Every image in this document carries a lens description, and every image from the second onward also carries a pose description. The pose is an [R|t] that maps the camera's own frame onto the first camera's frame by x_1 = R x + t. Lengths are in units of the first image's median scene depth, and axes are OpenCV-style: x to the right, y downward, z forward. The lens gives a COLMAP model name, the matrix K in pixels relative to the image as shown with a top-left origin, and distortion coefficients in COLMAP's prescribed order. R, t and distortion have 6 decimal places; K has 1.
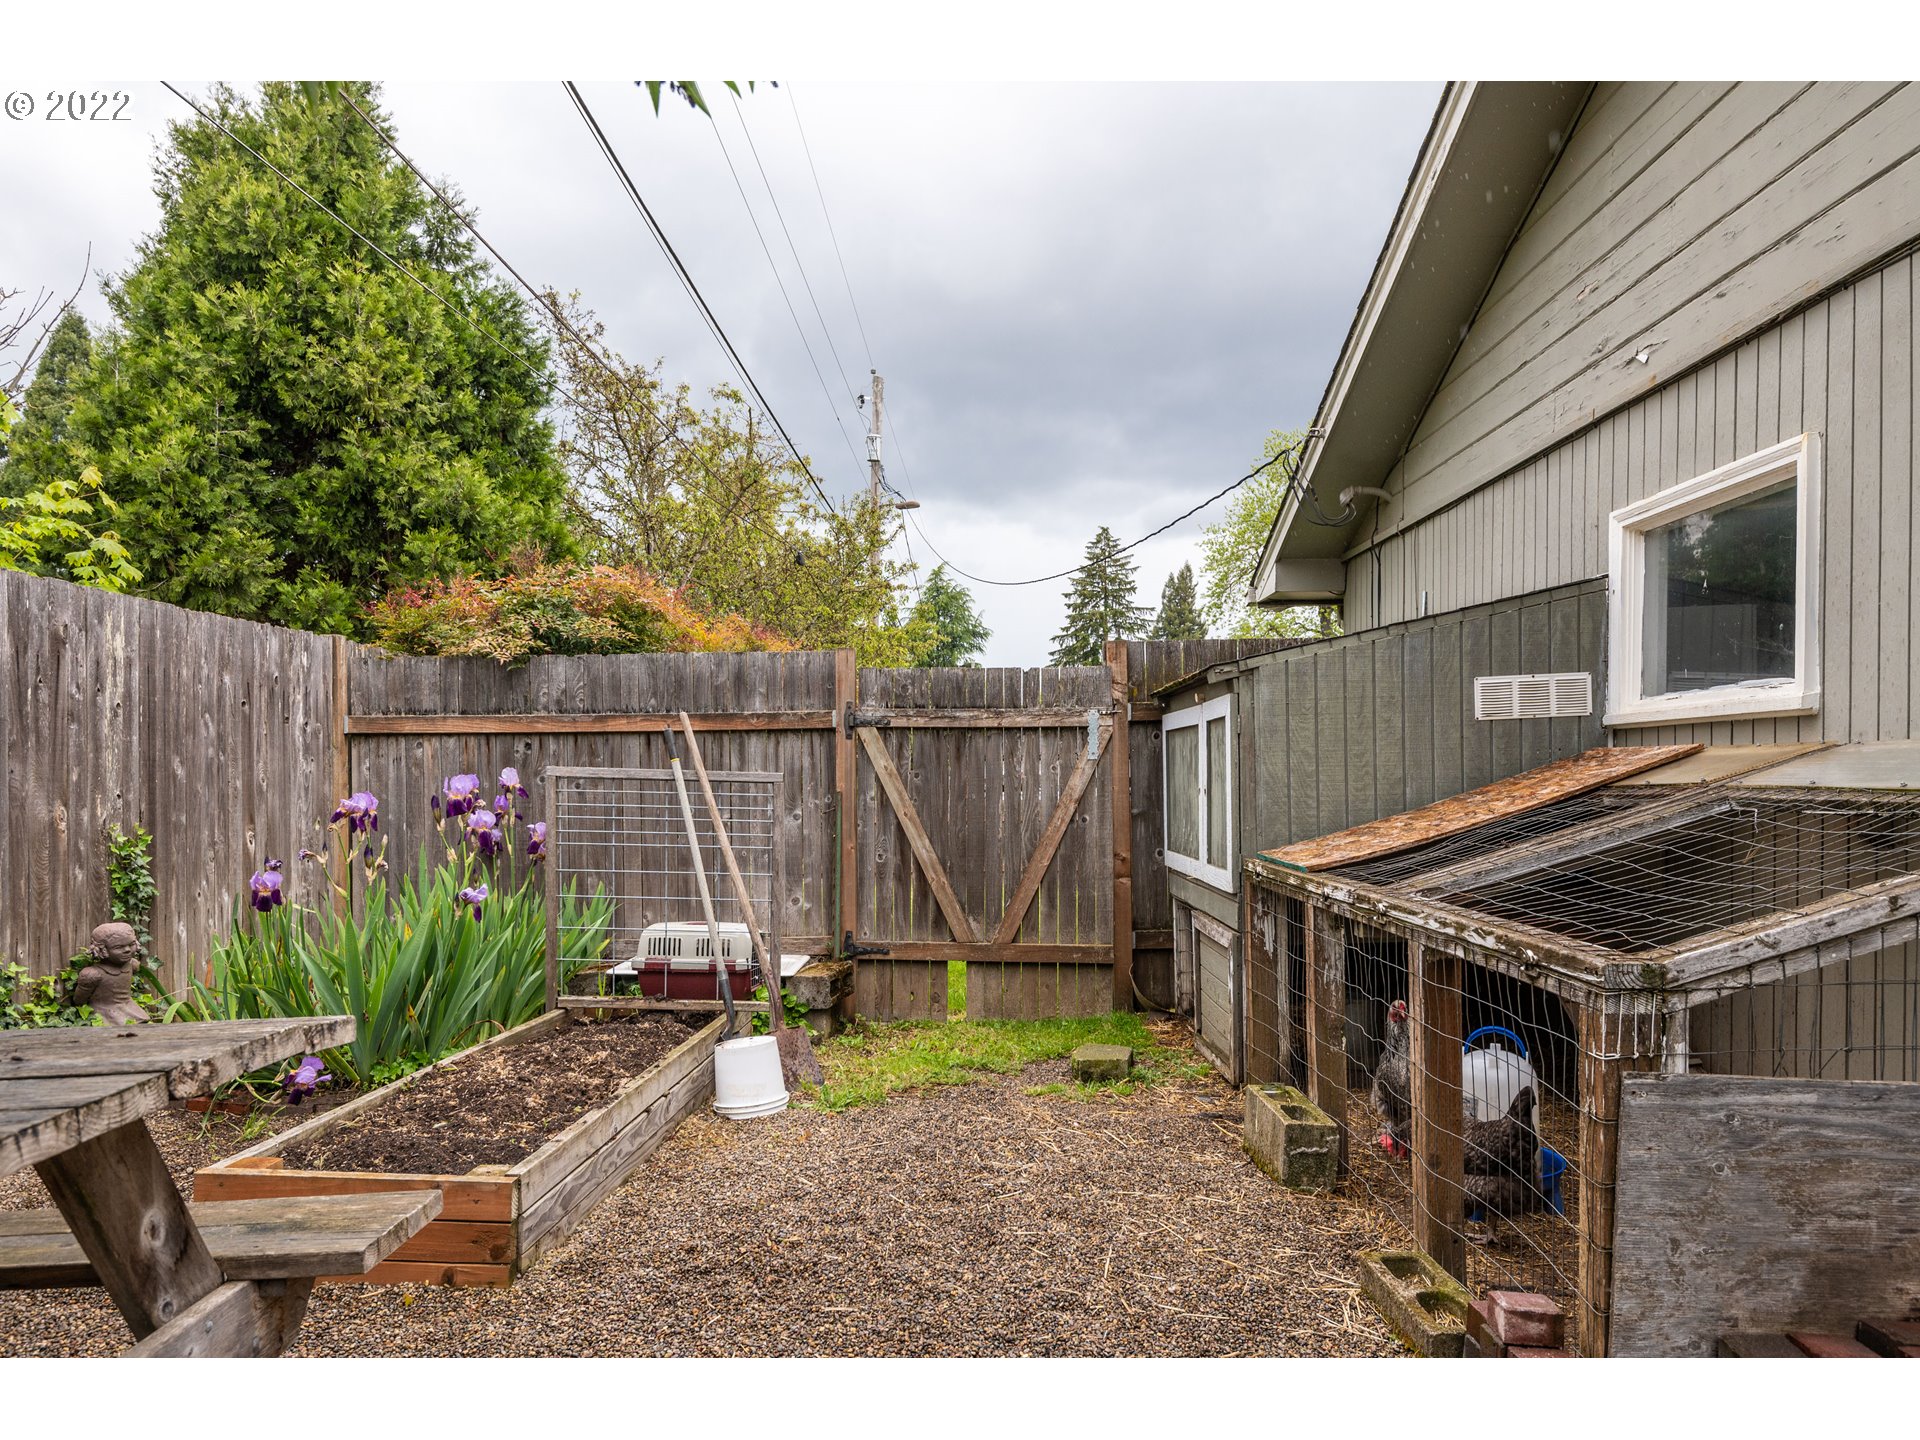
lens RADIAL K [[1475.5, 0, 990.9], [0, 1475.5, 789.9], [0, 0, 1]] dist [0.052238, -0.026943]
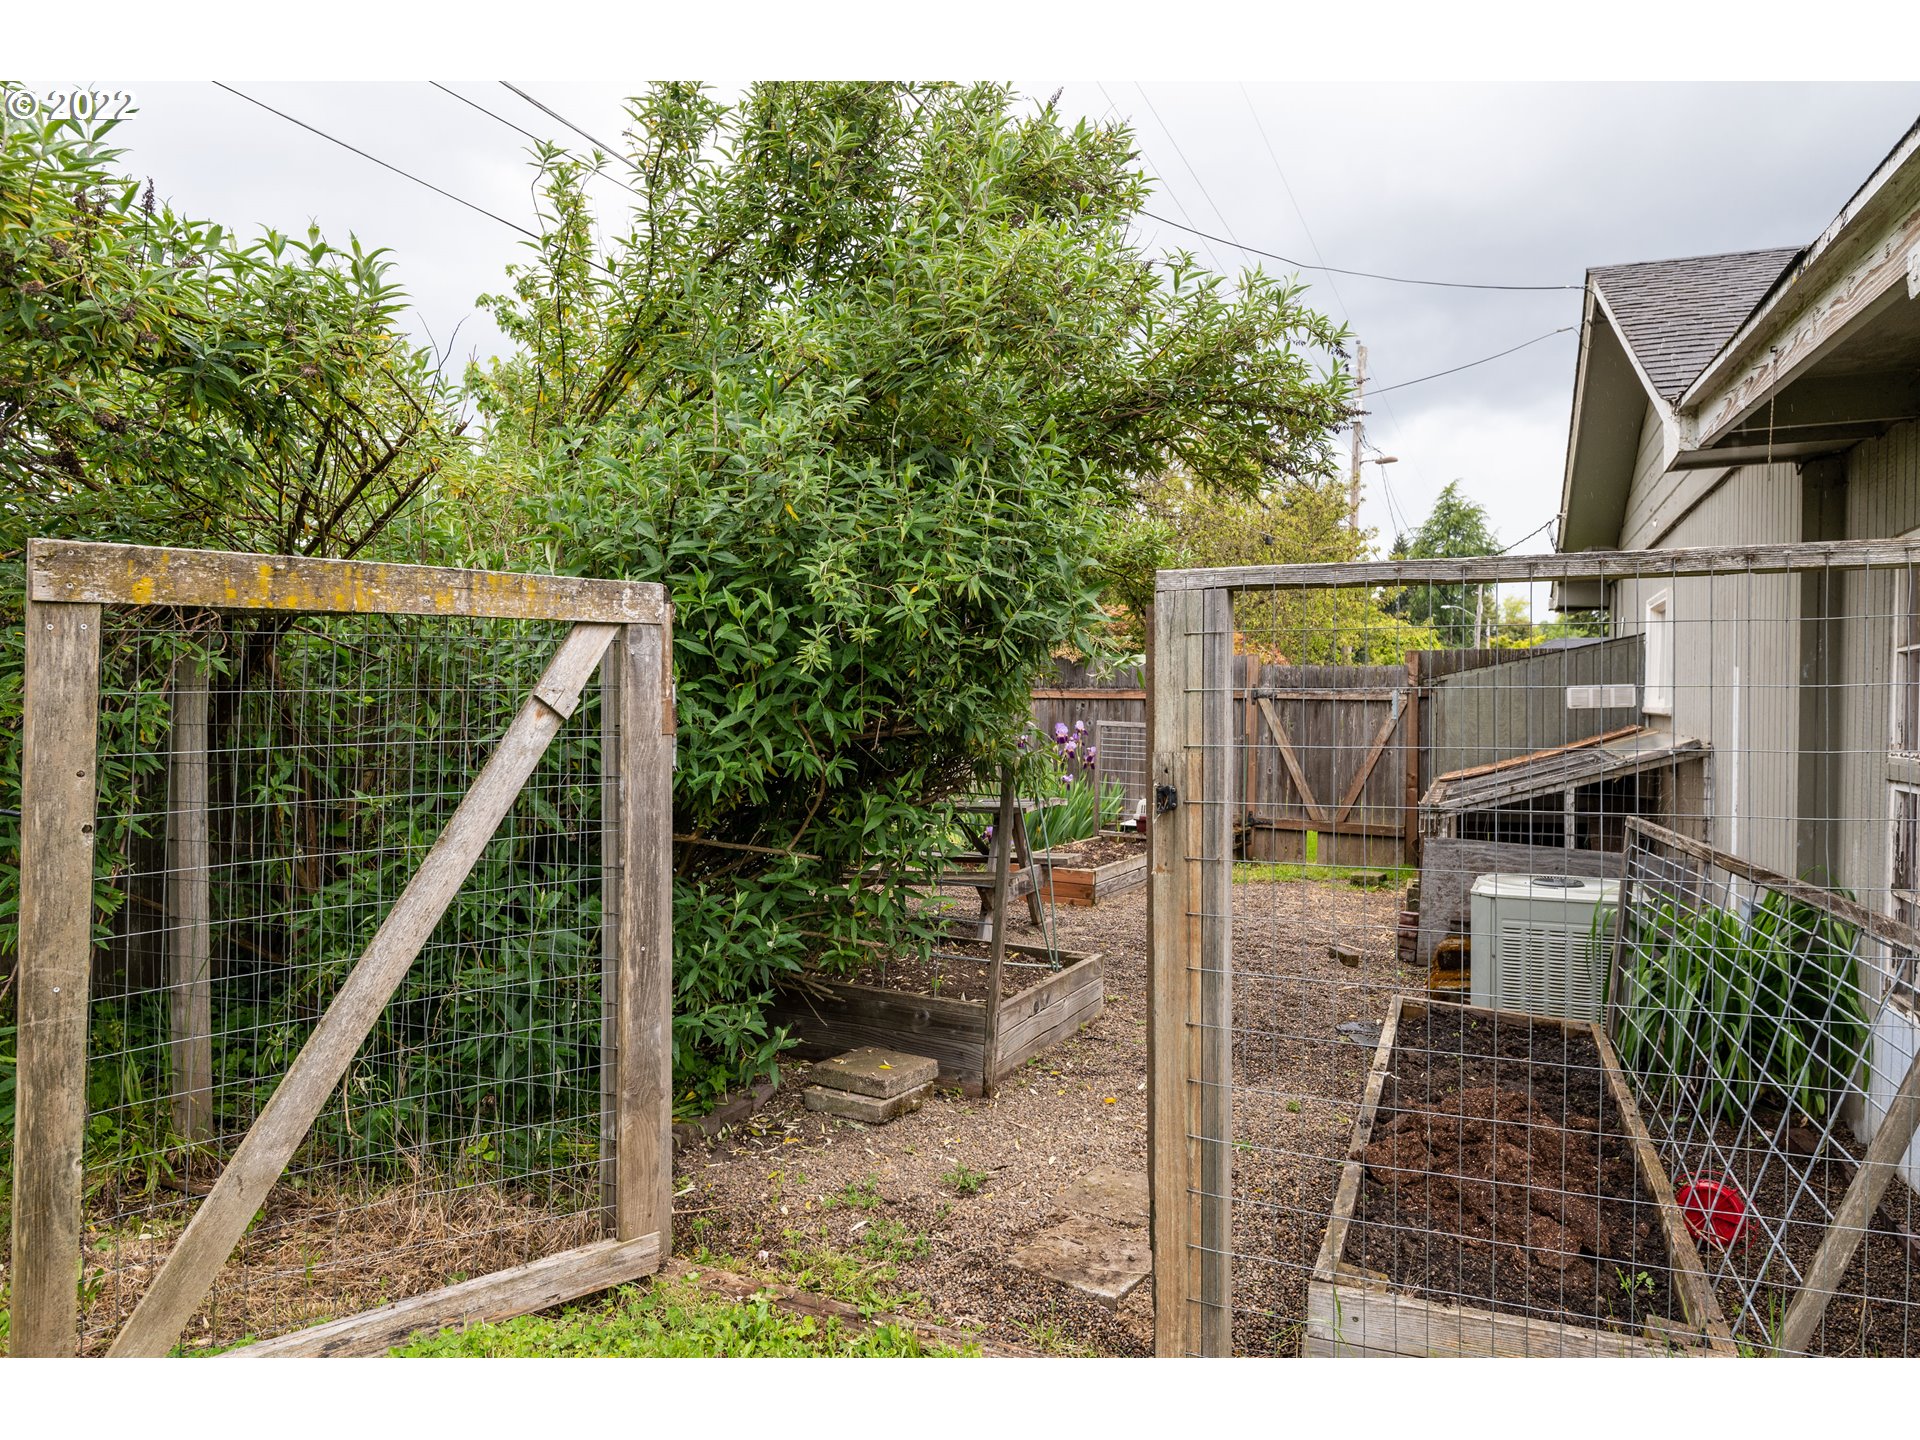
lens RADIAL K [[1475.5, 0, 990.9], [0, 1475.5, 789.9], [0, 0, 1]] dist [0.052238, -0.026943]
pose [[0.944309, 0.040406, -0.326571, 0.195765], [-0.022610, 0.998054, 0.058109, -0.028366], [0.328283, -0.047489, 0.943385, -0.818112]]
